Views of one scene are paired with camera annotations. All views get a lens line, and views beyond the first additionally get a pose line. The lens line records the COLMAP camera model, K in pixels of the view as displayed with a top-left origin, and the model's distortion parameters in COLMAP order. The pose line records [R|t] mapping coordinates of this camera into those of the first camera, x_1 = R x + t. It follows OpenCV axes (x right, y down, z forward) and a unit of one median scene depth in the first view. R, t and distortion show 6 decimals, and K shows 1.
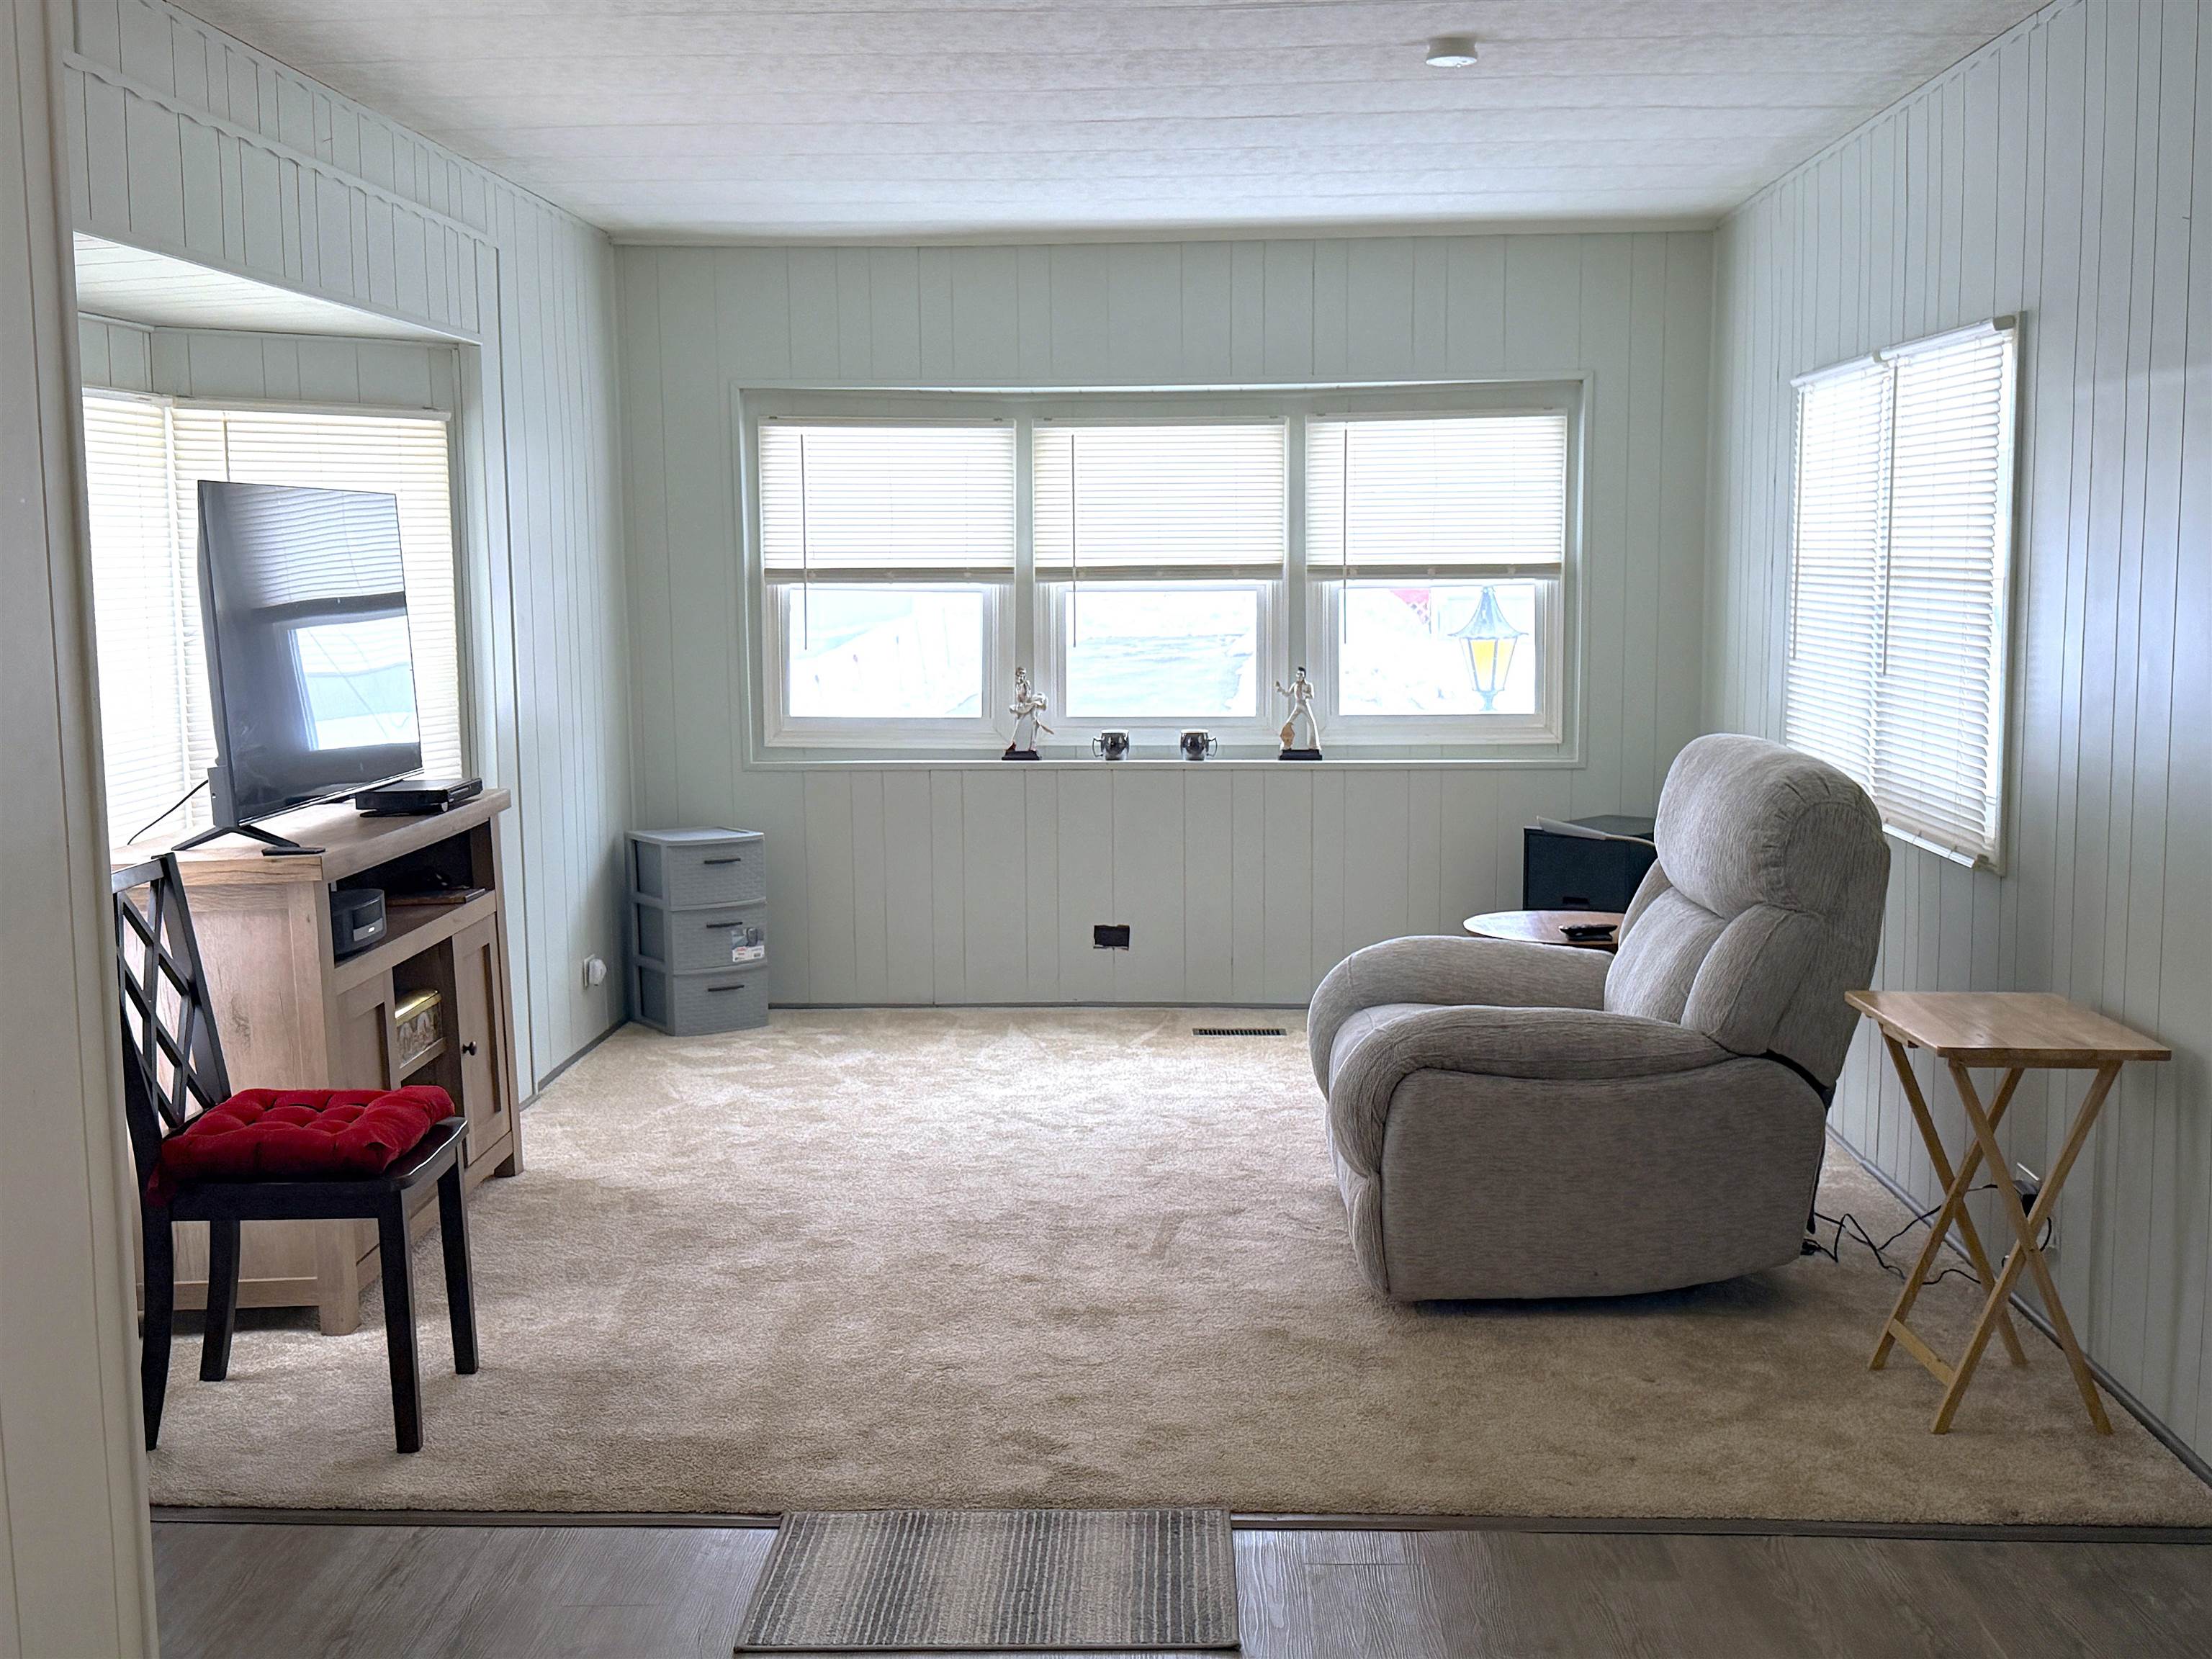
lens RADIAL K [[2446.3, 0, 1093.8], [0, 2446.3, 843.0], [0, 0, 1]] dist [0.093492, 0.000000]
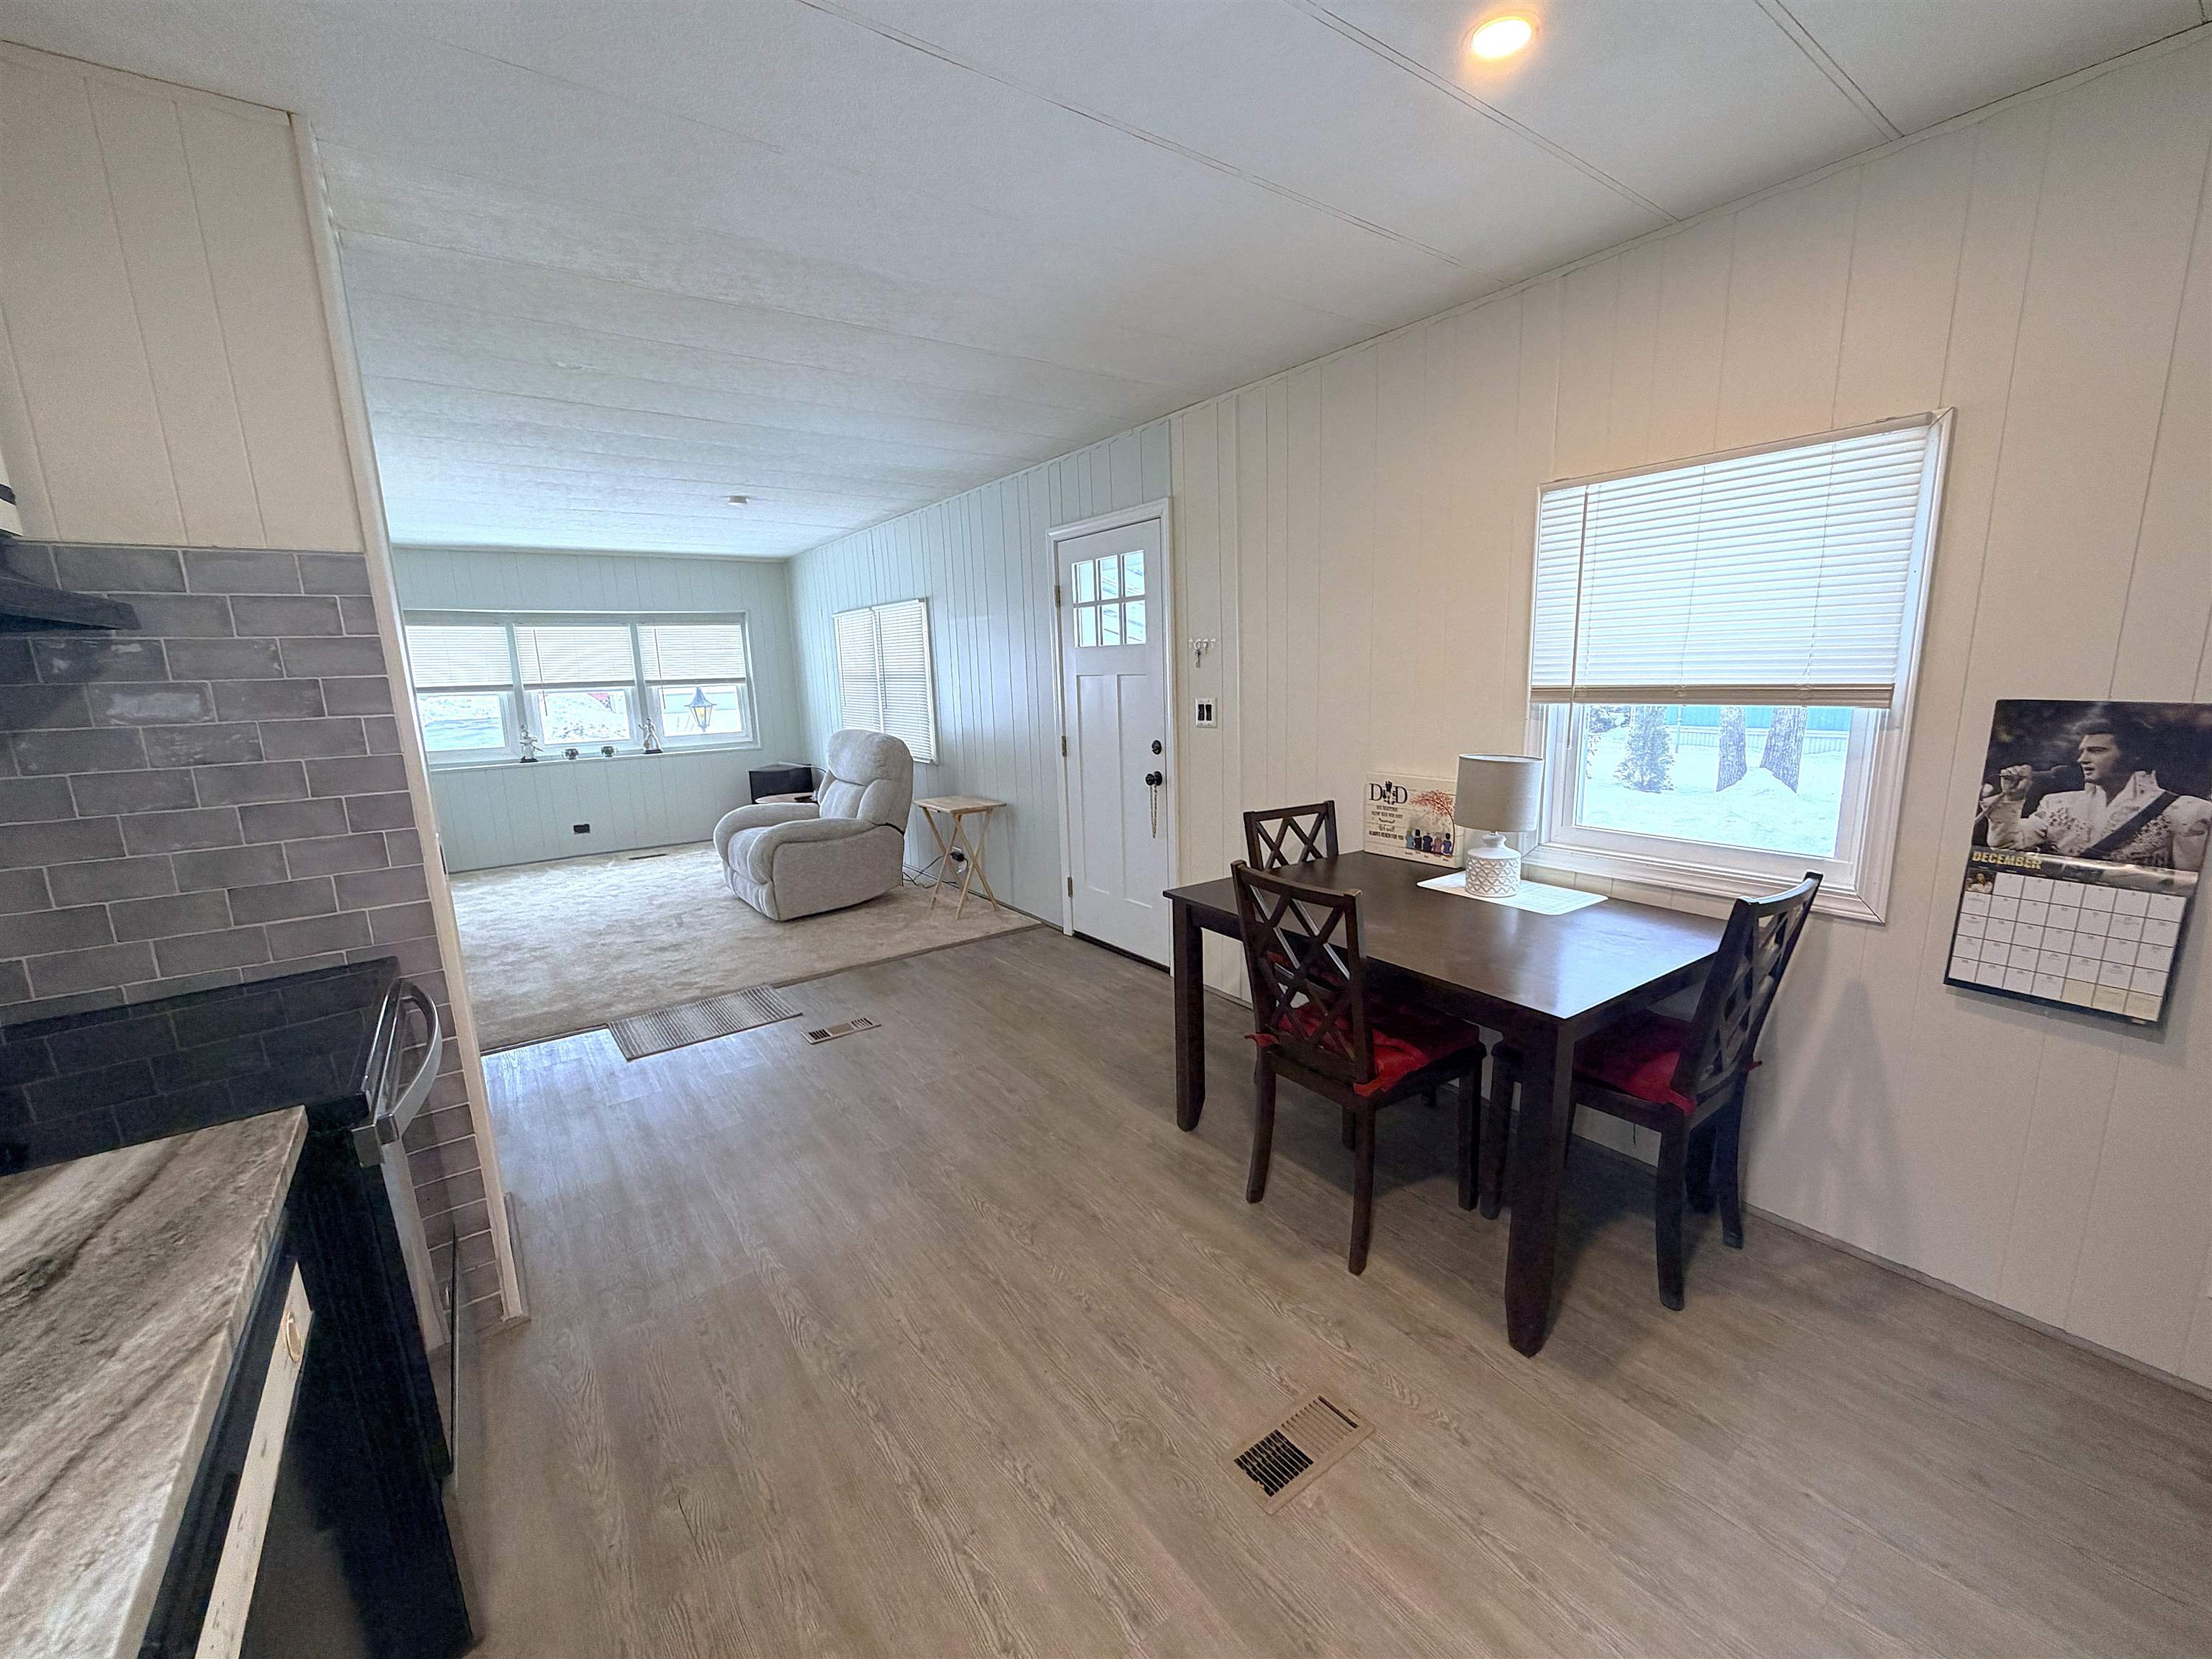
lens RADIAL K [[886.8, 0, 1107.2], [0, 886.8, 830.0], [0, 0, 1]] dist [-0.001765, -0.000254]
pose [[0.781206, -0.130055, 0.610576, -0.211390], [0.096301, 0.991457, 0.087972, 0.017617], [-0.616801, -0.009925, 0.787057, -0.103800]]
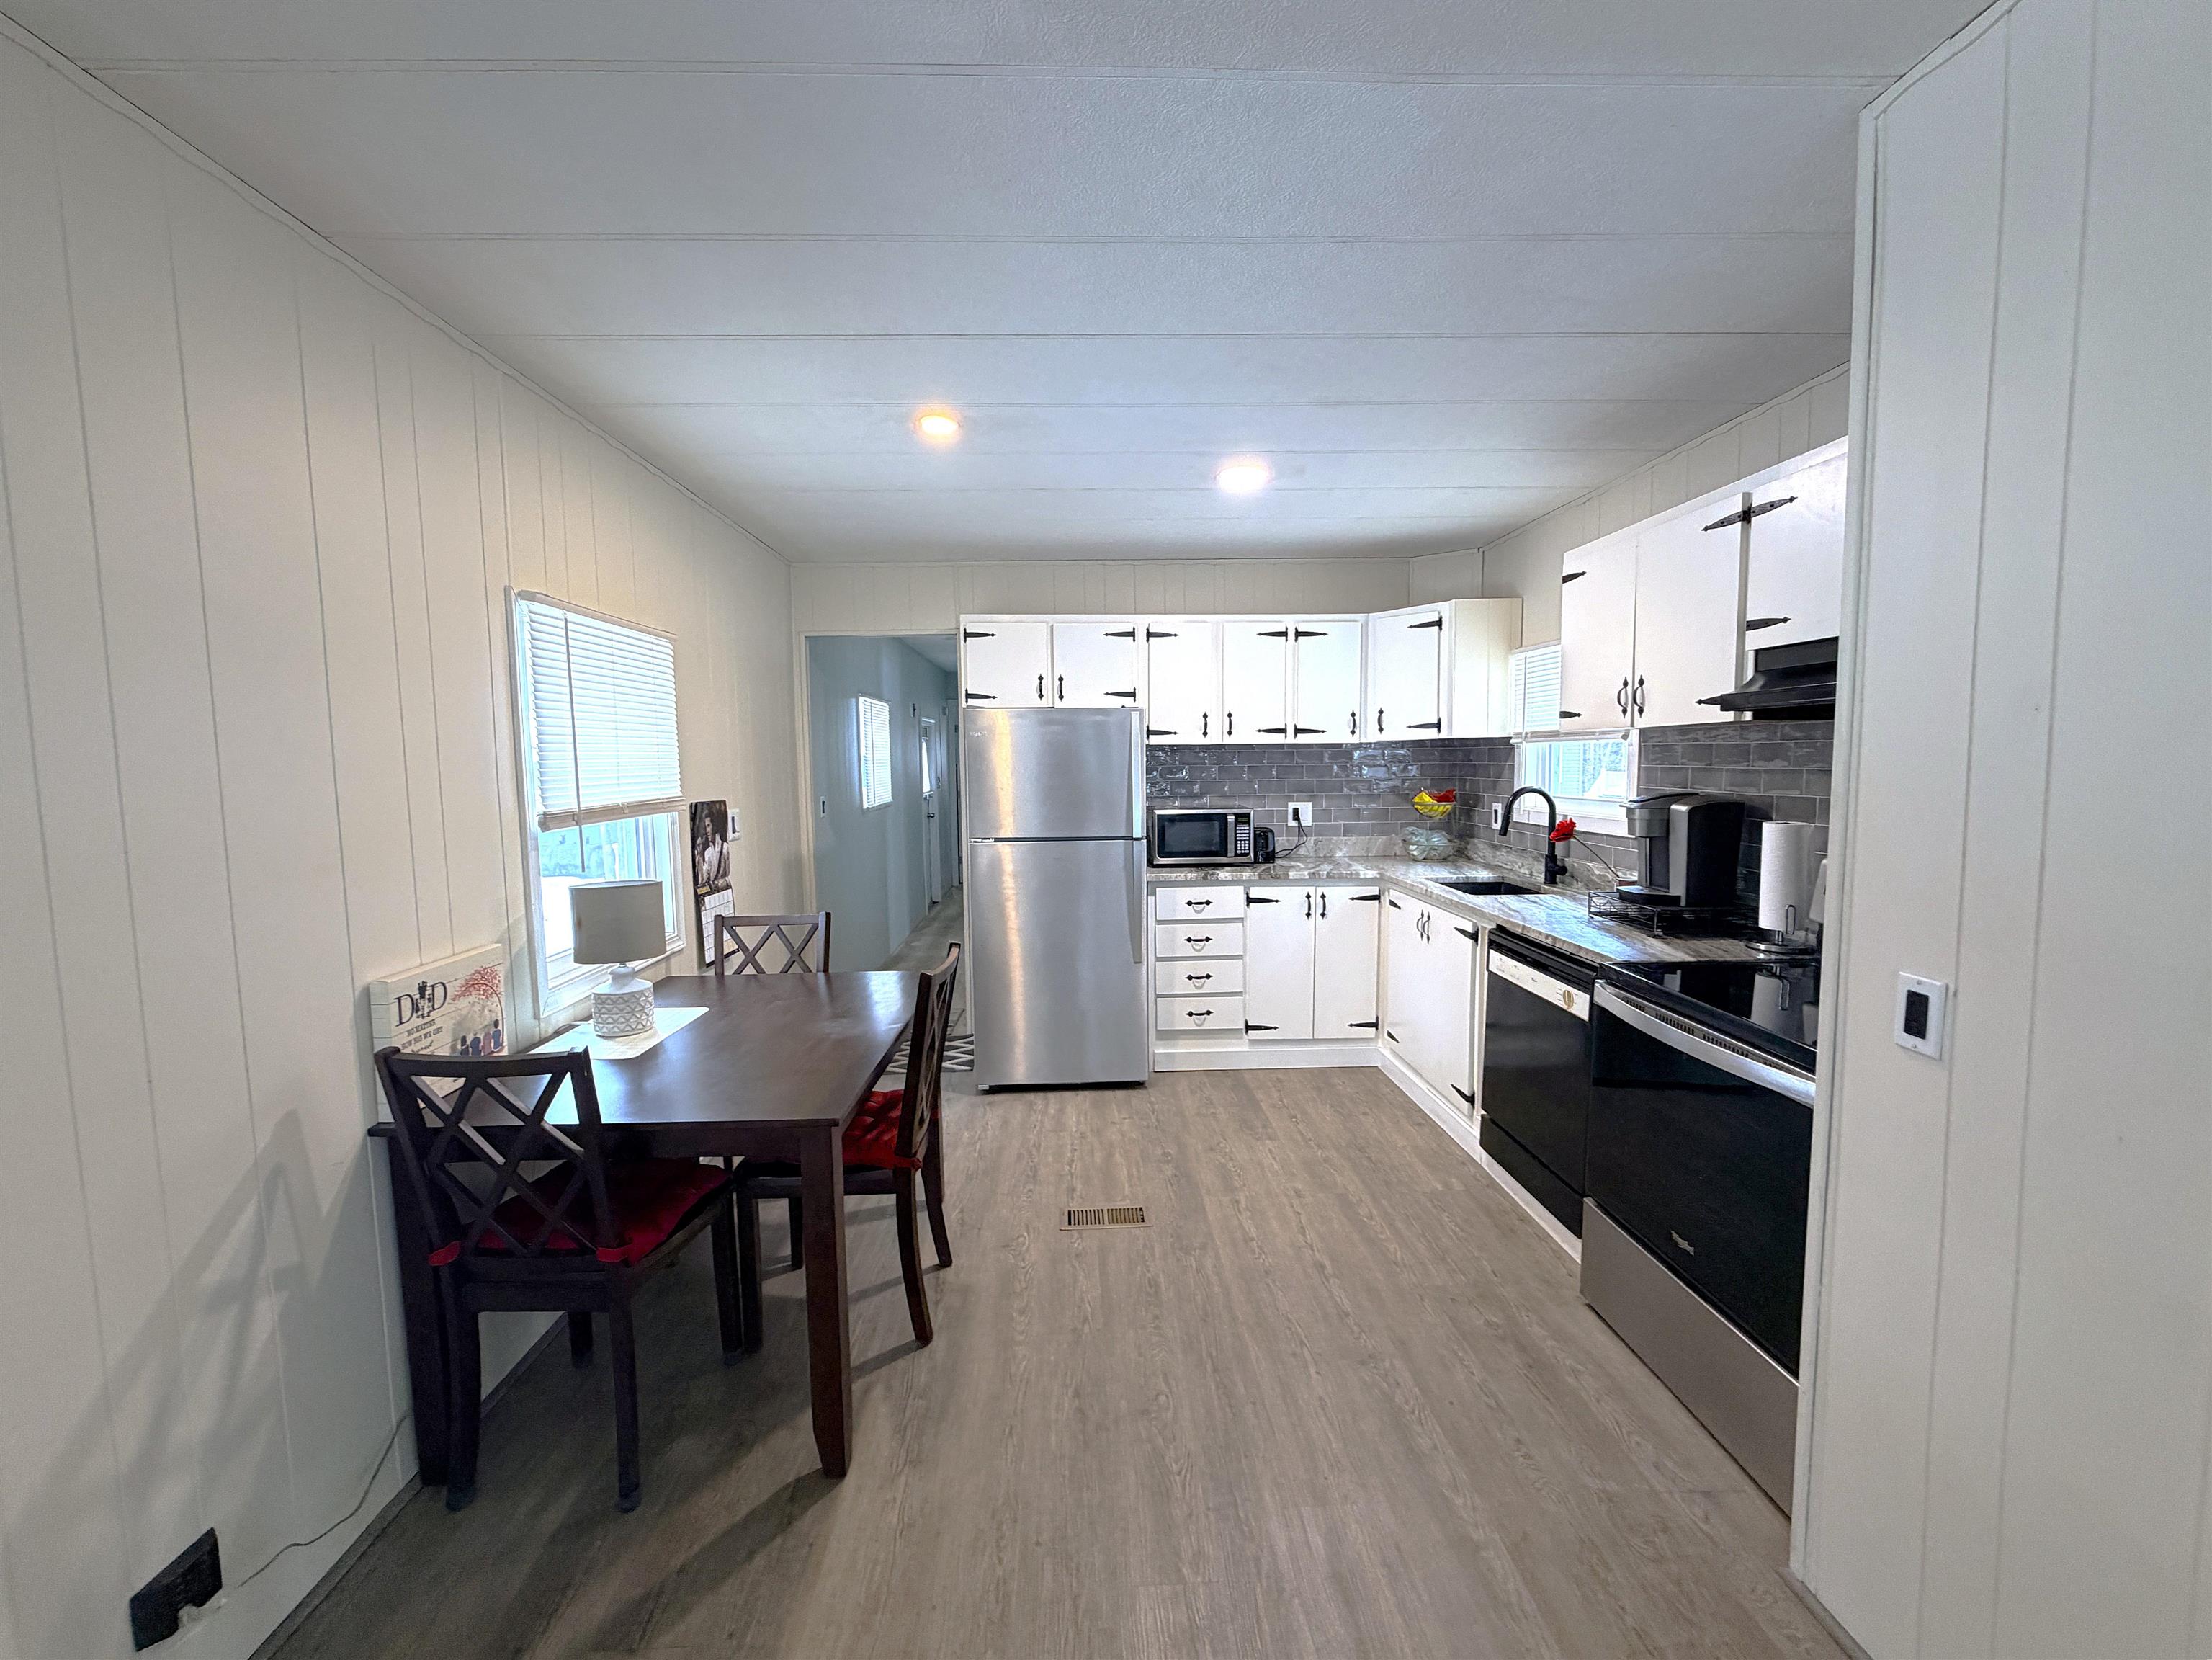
lens RADIAL K [[886.9, 0, 1091.9], [0, 886.9, 825.6], [0, 0, 1]] dist [-0.001765, -0.000254]
pose [[-0.997517, 0.031169, -0.063146, 0.069501], [0.018328, 0.980720, 0.194557, -0.078322], [0.067993, 0.192917, -0.978857, 0.657867]]
